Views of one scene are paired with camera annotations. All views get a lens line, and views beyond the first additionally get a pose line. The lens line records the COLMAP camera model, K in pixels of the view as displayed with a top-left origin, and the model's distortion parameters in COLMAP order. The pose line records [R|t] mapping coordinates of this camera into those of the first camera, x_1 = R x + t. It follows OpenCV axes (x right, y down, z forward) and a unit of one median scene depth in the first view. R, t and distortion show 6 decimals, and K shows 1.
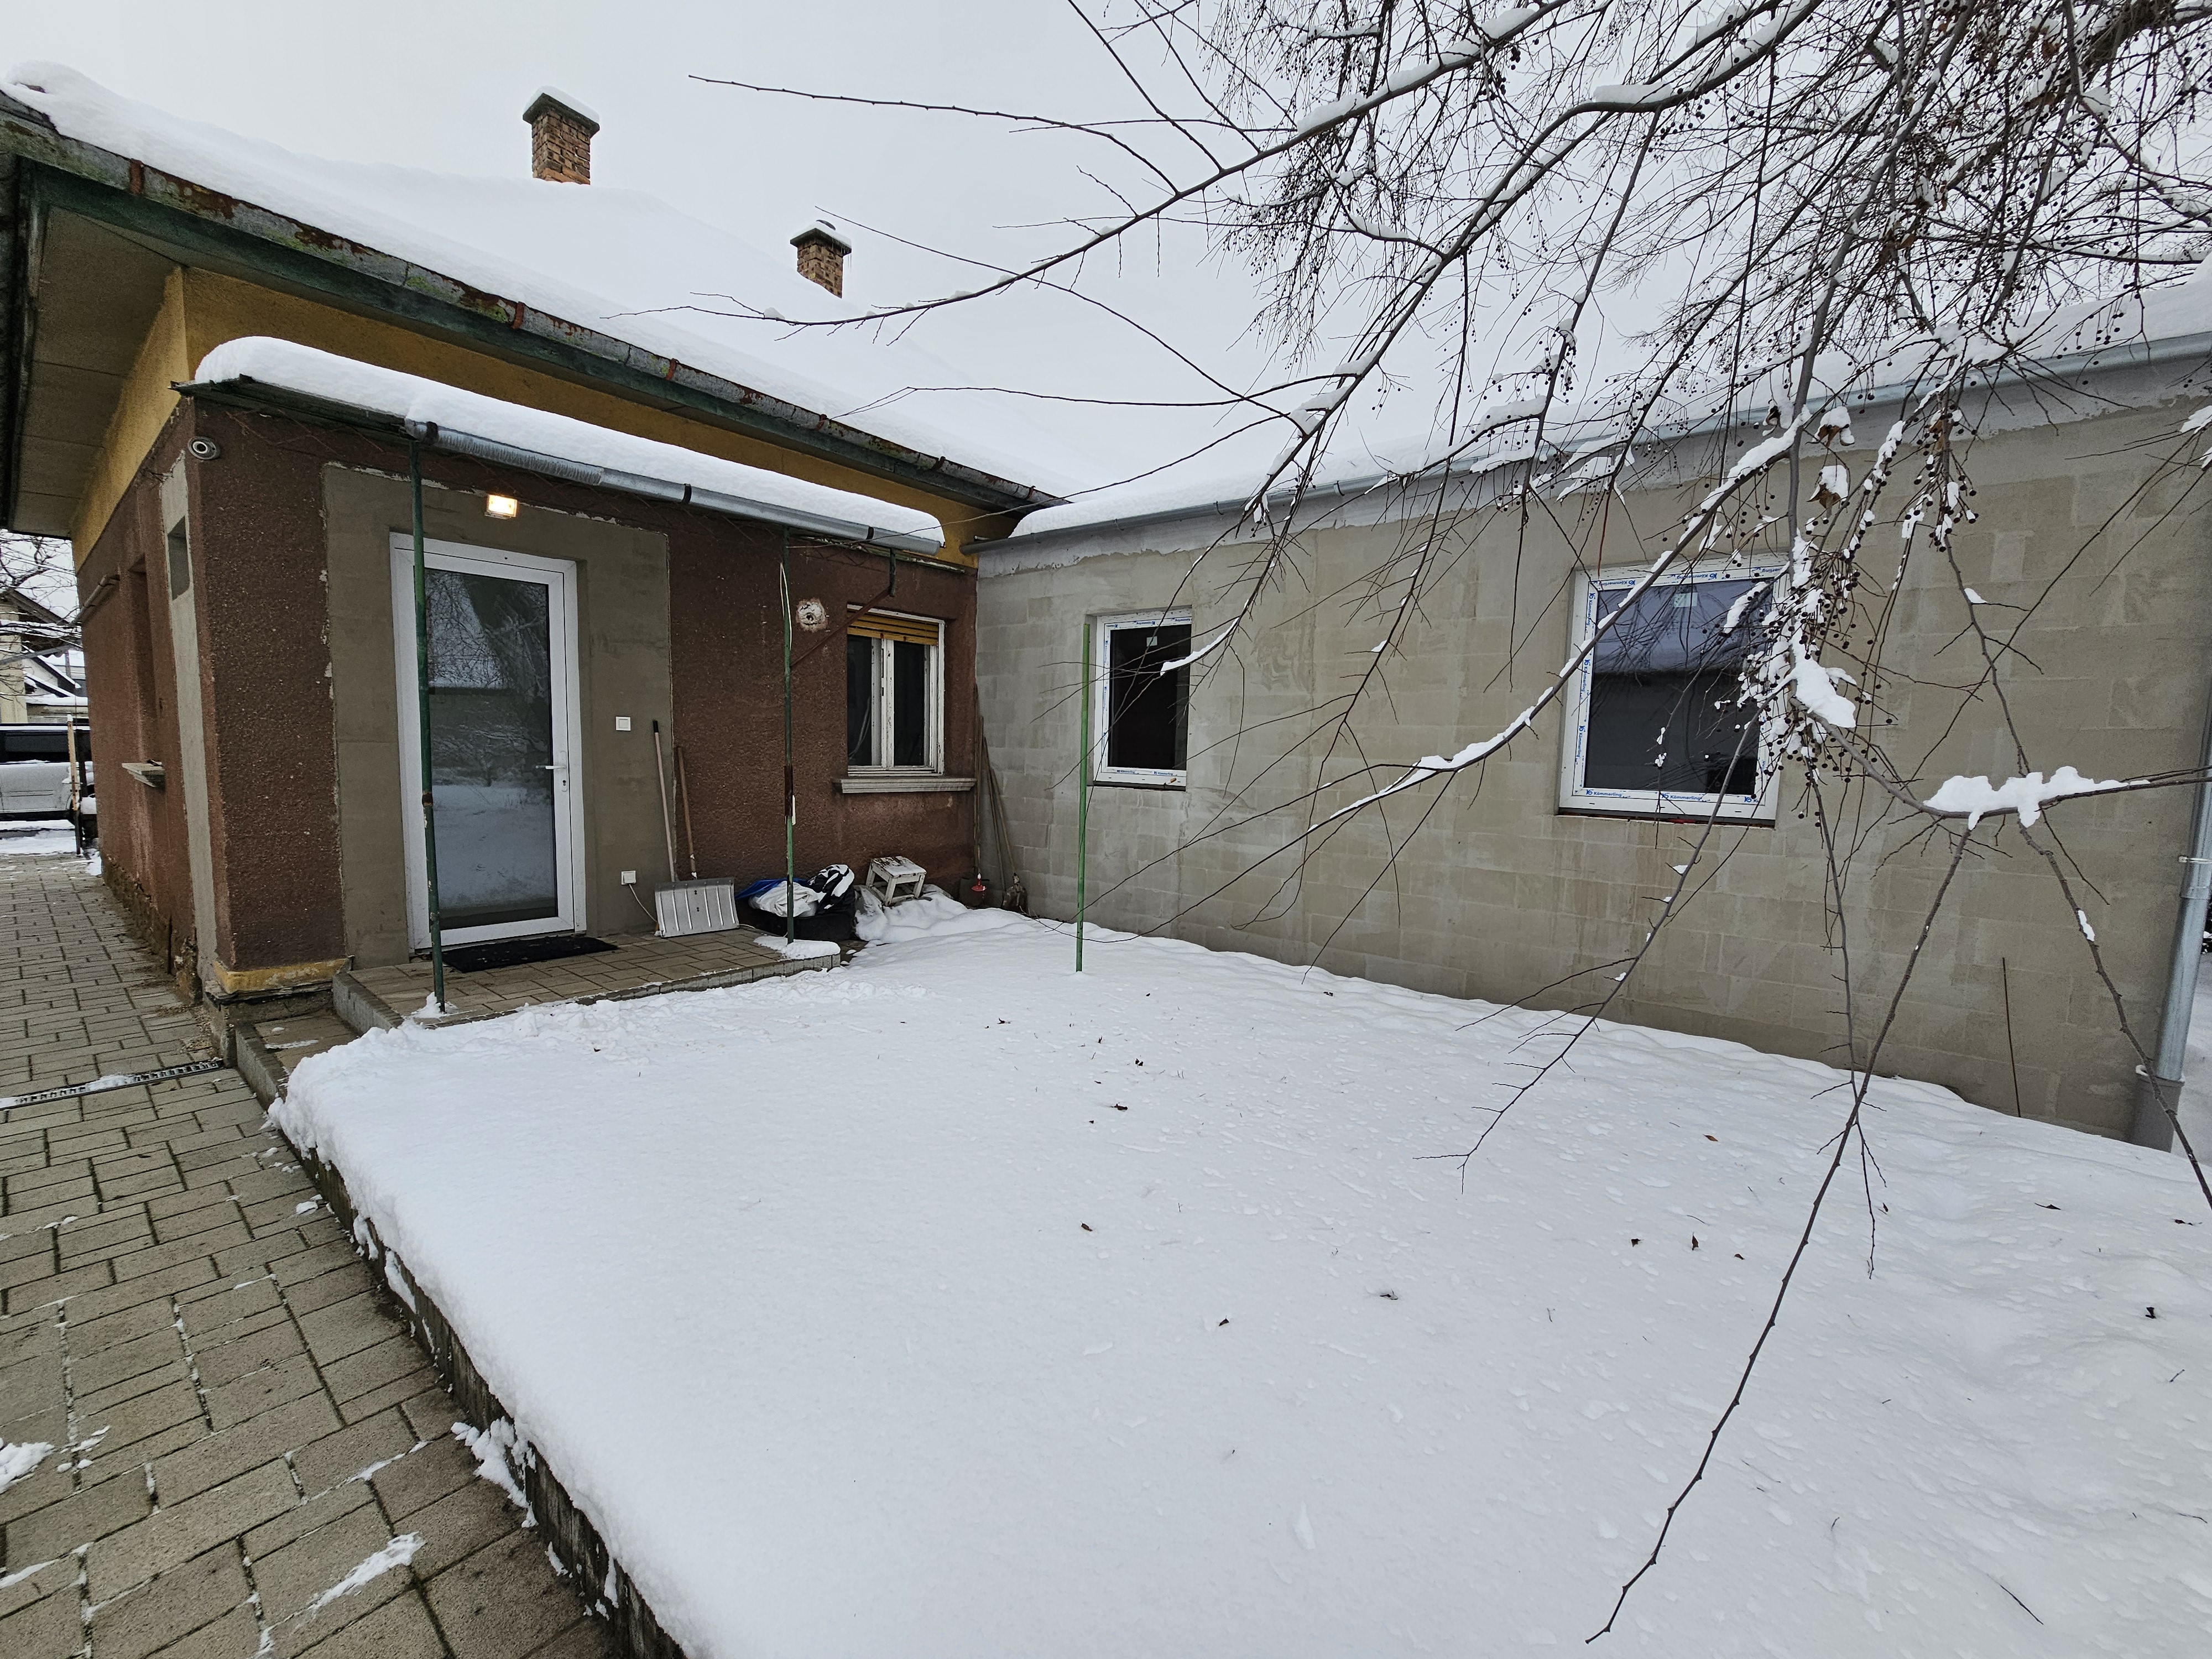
lens RADIAL K [[903.8, 0, 1095.8], [0, 903.8, 838.0], [0, 0, 1]] dist [-0.004110, 0.002904]
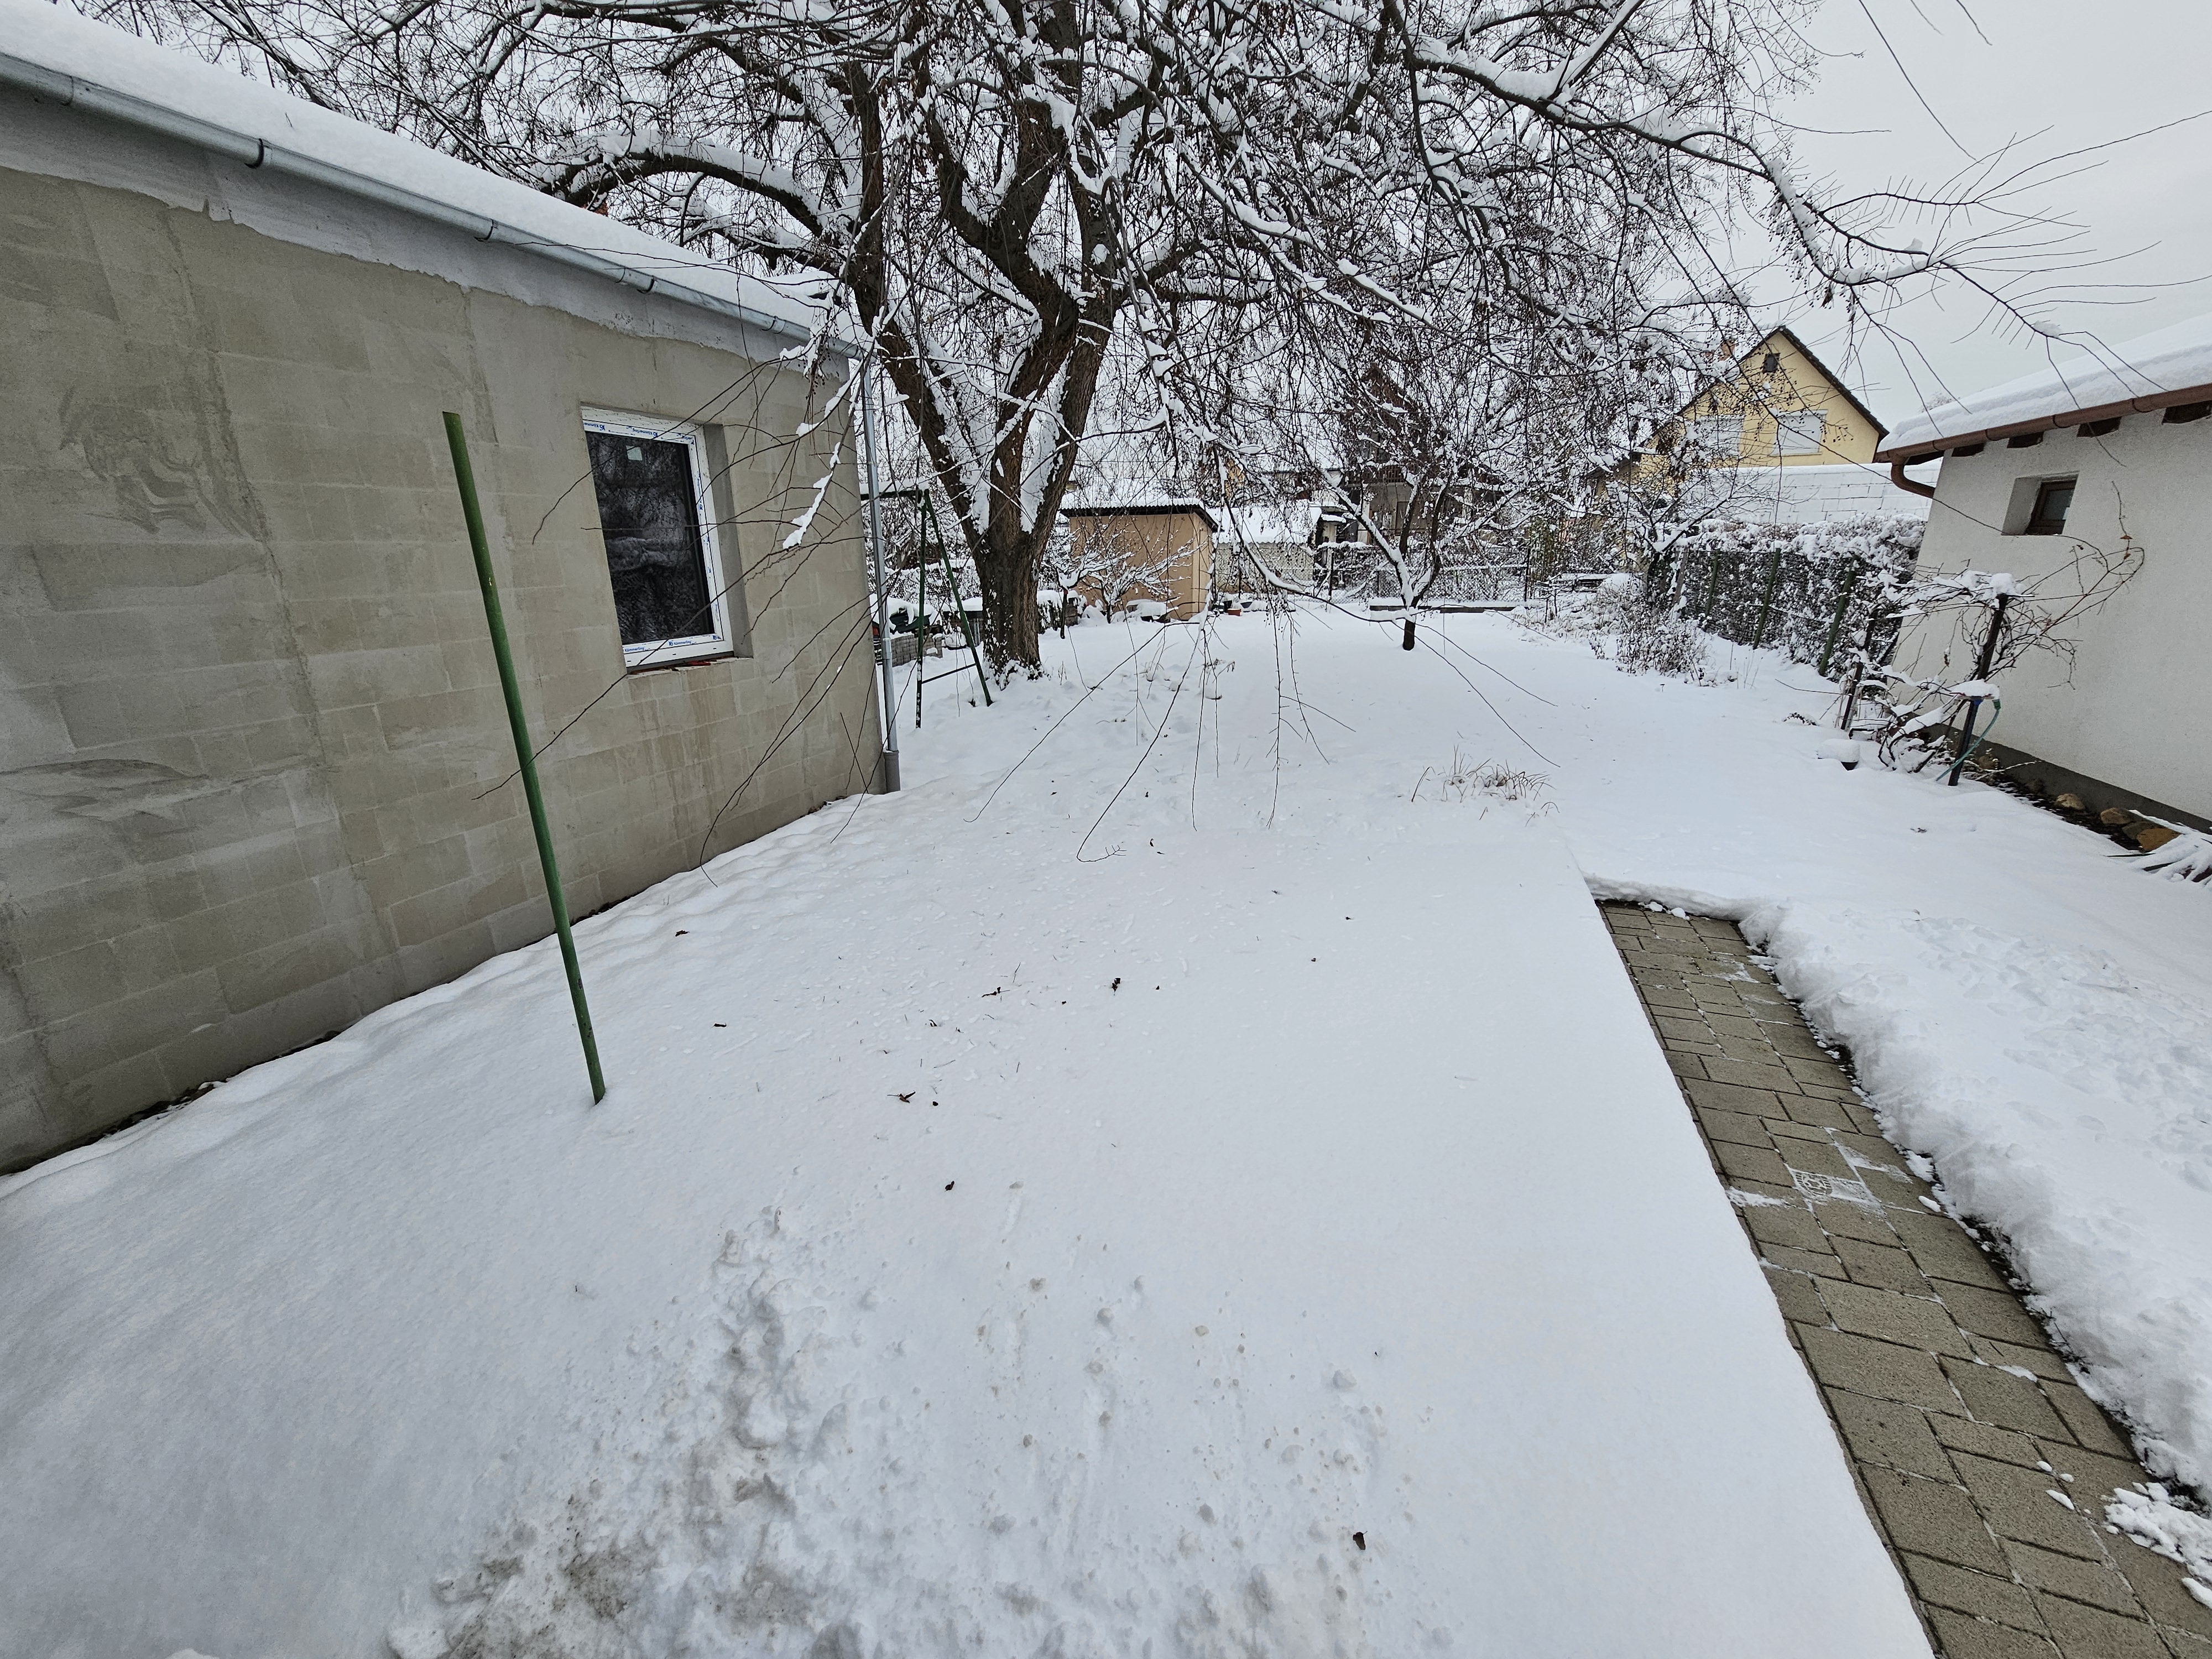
lens RADIAL K [[896.7, 0, 1106.0], [0, 896.7, 829.5], [0, 0, 1]] dist [0.013130, -0.000048]
pose [[-0.349152, -0.306372, 0.885567, -0.590158], [0.095986, 0.928378, 0.359028, -0.177985], [-0.932137, 0.210358, -0.294738, 0.875051]]
